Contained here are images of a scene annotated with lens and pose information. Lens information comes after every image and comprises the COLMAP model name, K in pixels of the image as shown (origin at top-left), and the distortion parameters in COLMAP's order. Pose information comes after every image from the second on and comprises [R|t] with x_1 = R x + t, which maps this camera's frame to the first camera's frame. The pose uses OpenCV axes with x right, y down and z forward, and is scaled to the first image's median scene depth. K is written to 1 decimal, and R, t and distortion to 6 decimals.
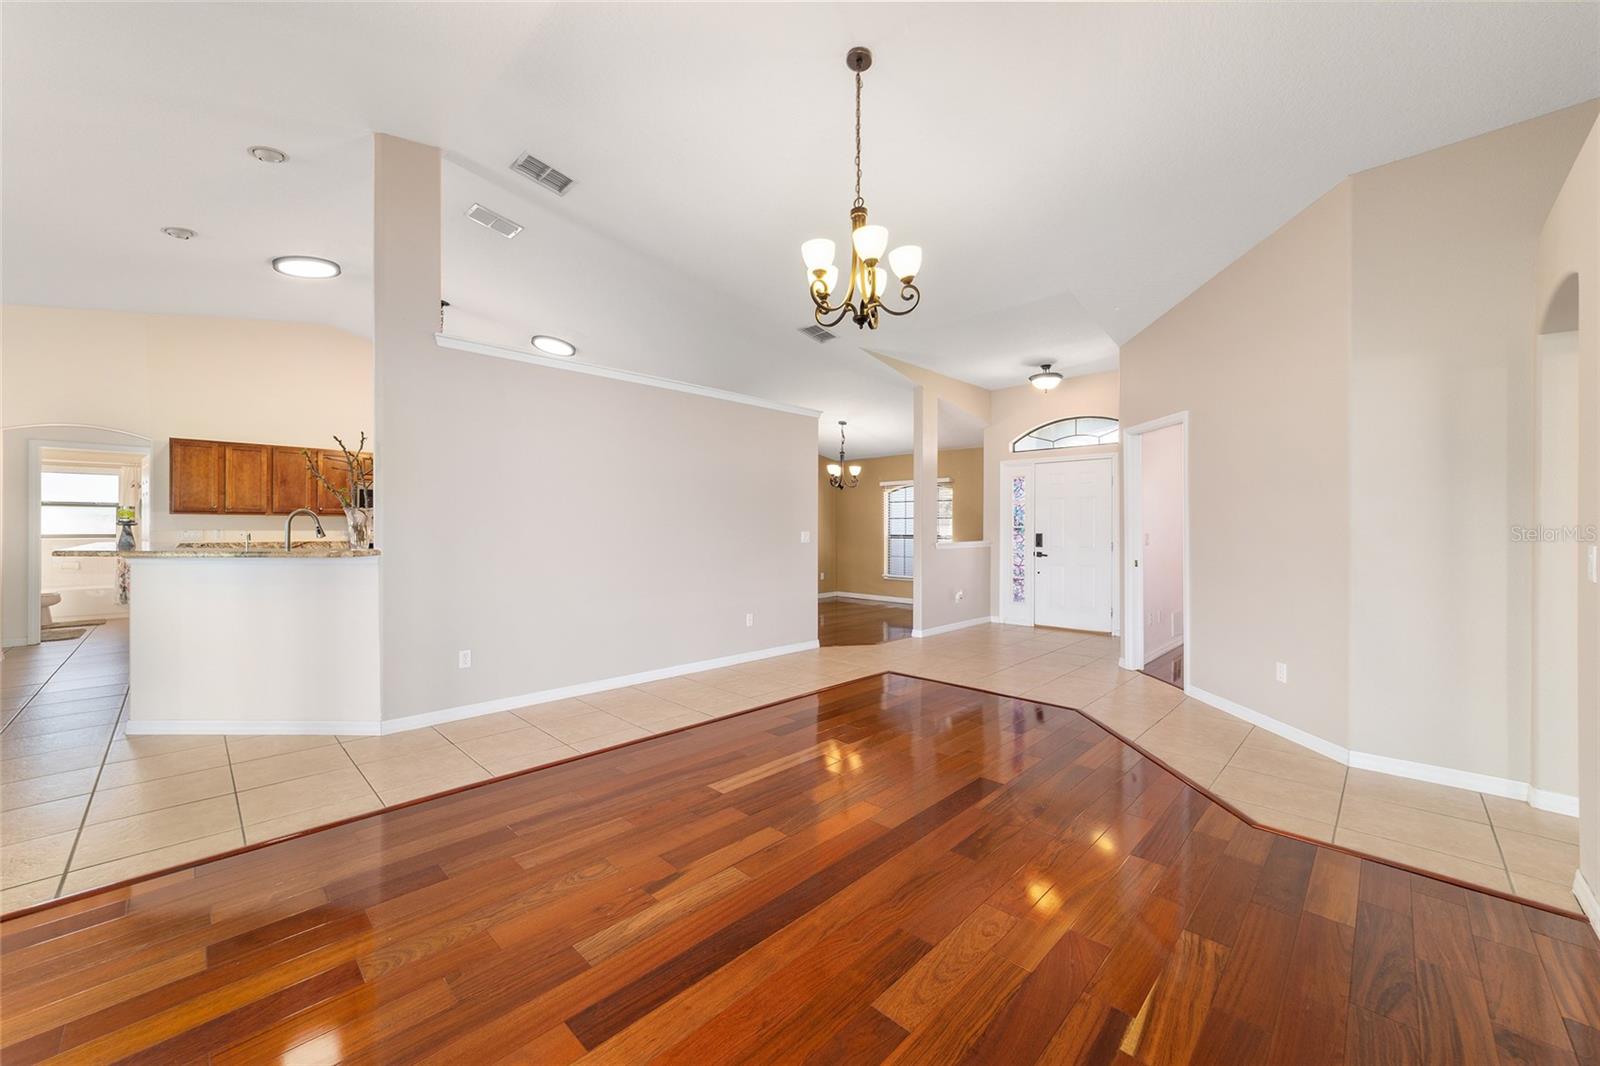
lens RADIAL K [[610.0, 0, 801.1], [0, 610.0, 527.1], [0, 0, 1]] dist [-0.018492, 0.008467]
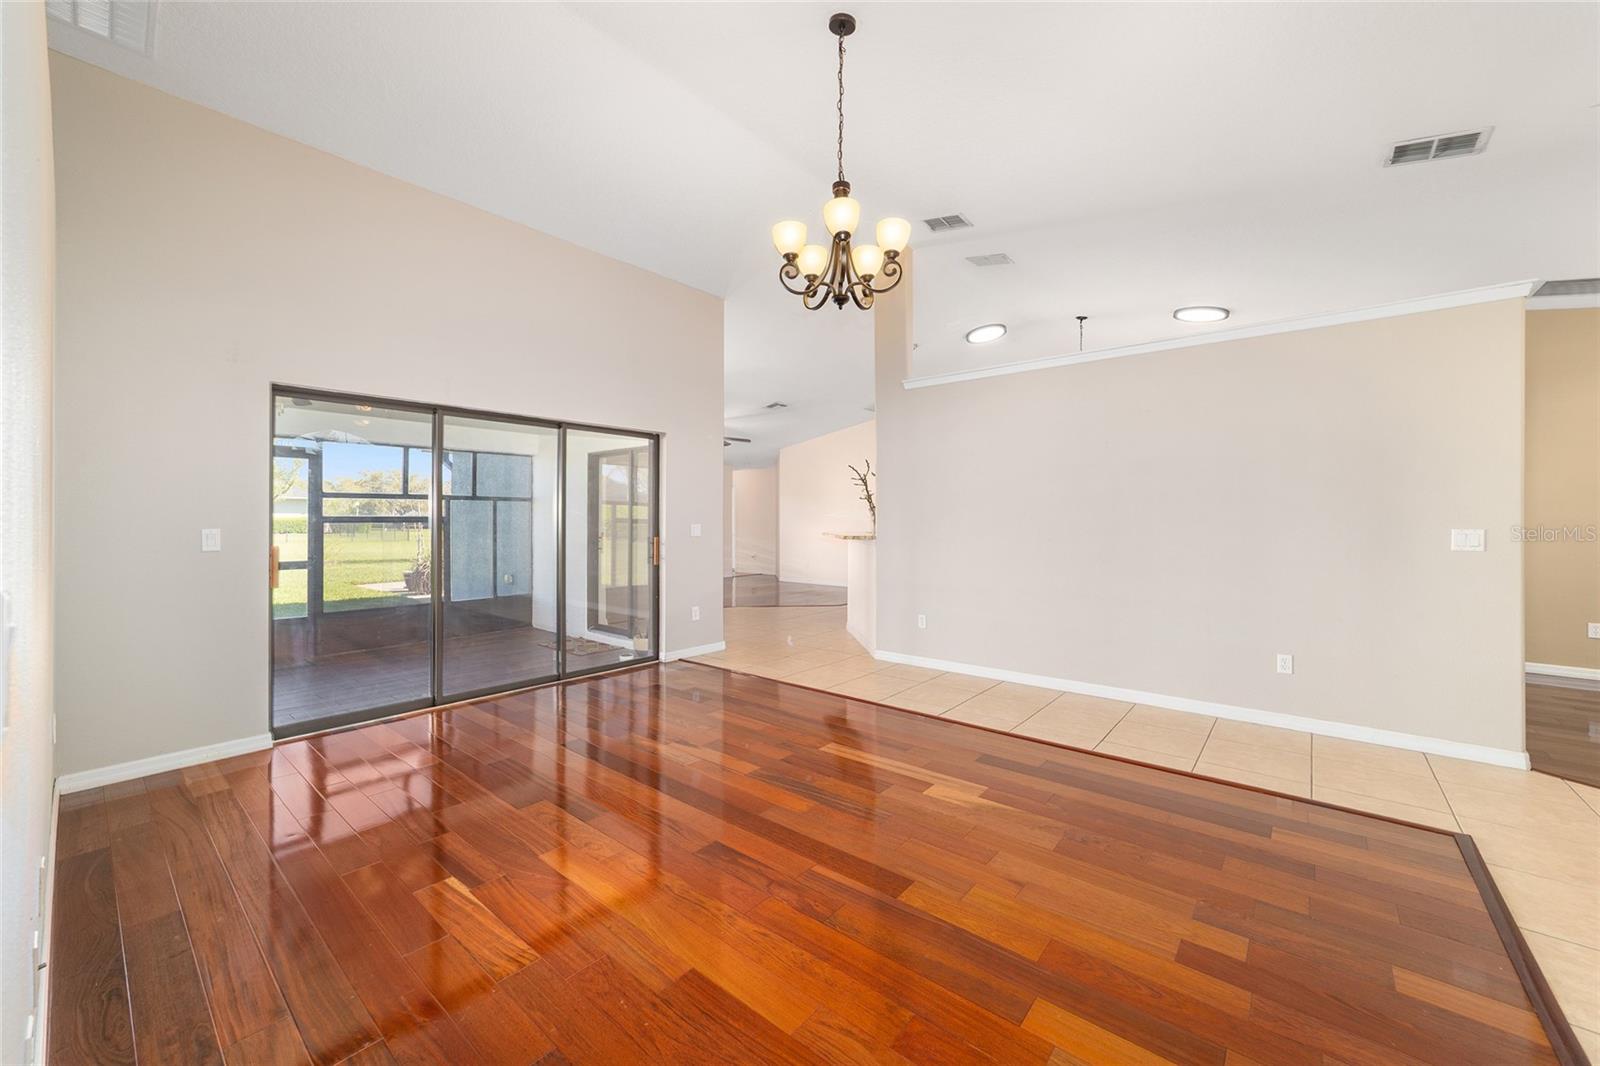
lens RADIAL K [[614.6, 0, 803.0], [0, 614.6, 518.9], [0, 0, 1]] dist [-0.020149, 0.008084]
pose [[0.097708, 0.001278, -0.995214, 0.942278], [-0.003076, 0.999995, 0.000982, -0.006156], [0.995210, 0.002965, 0.097711, 0.768637]]
